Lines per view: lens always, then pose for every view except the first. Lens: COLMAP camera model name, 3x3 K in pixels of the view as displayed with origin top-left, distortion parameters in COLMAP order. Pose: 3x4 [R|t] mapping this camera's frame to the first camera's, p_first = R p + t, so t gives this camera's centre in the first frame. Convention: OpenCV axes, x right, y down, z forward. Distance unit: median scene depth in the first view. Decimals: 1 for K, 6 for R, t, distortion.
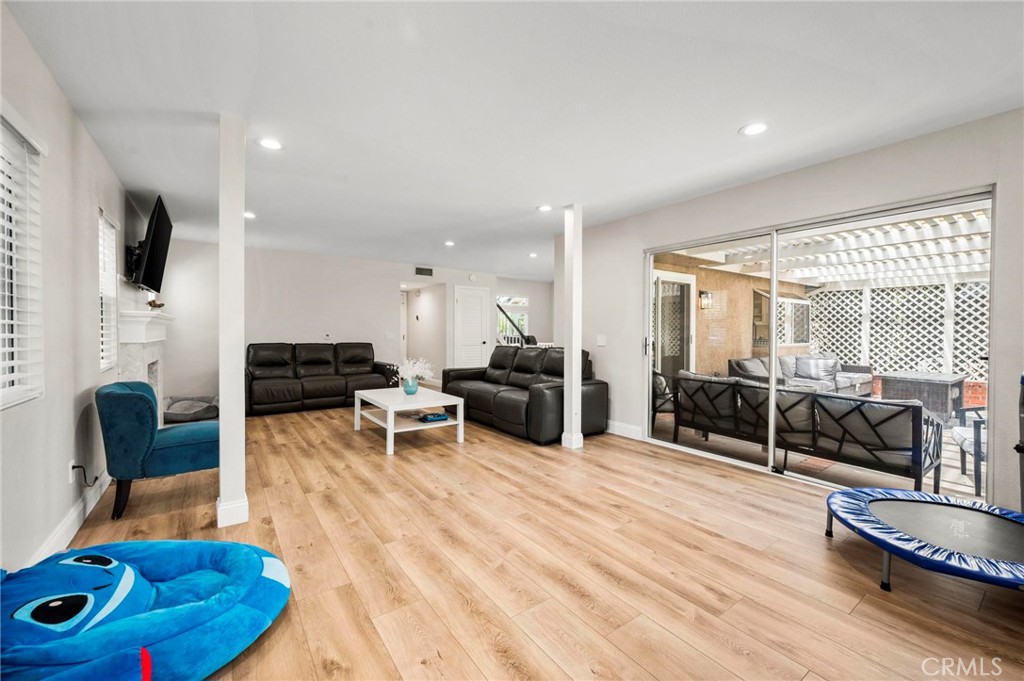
lens RADIAL K [[408.2, 0, 505.8], [0, 408.2, 338.4], [0, 0, 1]] dist [-0.002093, 0.000436]
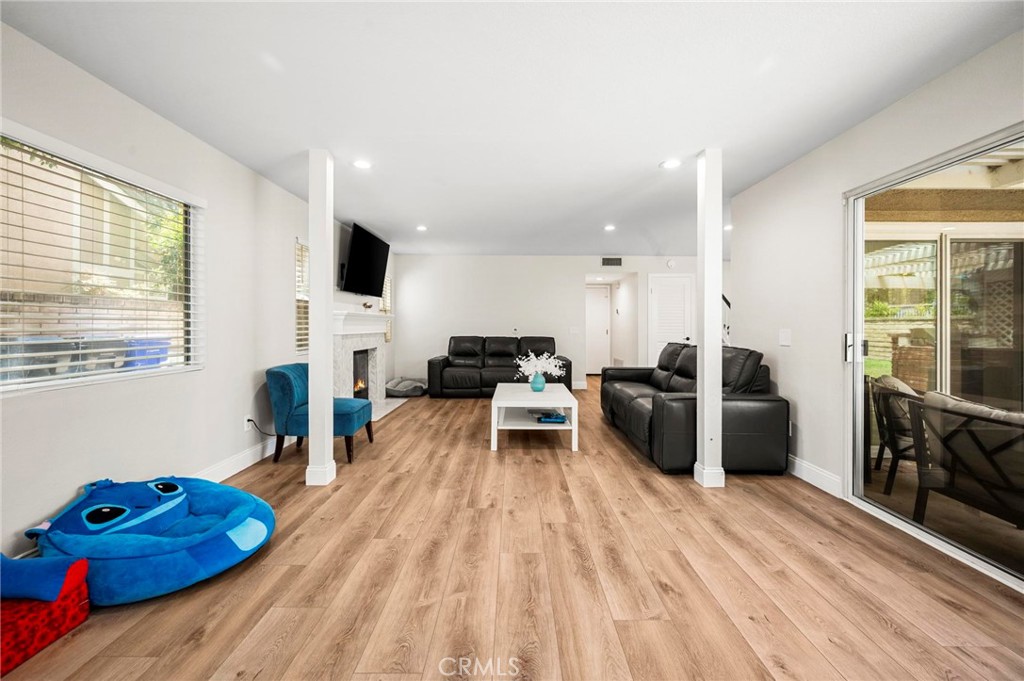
lens RADIAL K [[408.2, 0, 510.9], [0, 408.2, 329.5], [0, 0, 1]] dist [-0.002093, 0.000436]
pose [[0.812810, 0.001367, -0.582527, 0.376211], [-0.006724, 0.999953, -0.007035, -0.000633], [0.582490, 0.009636, 0.812781, 0.258897]]
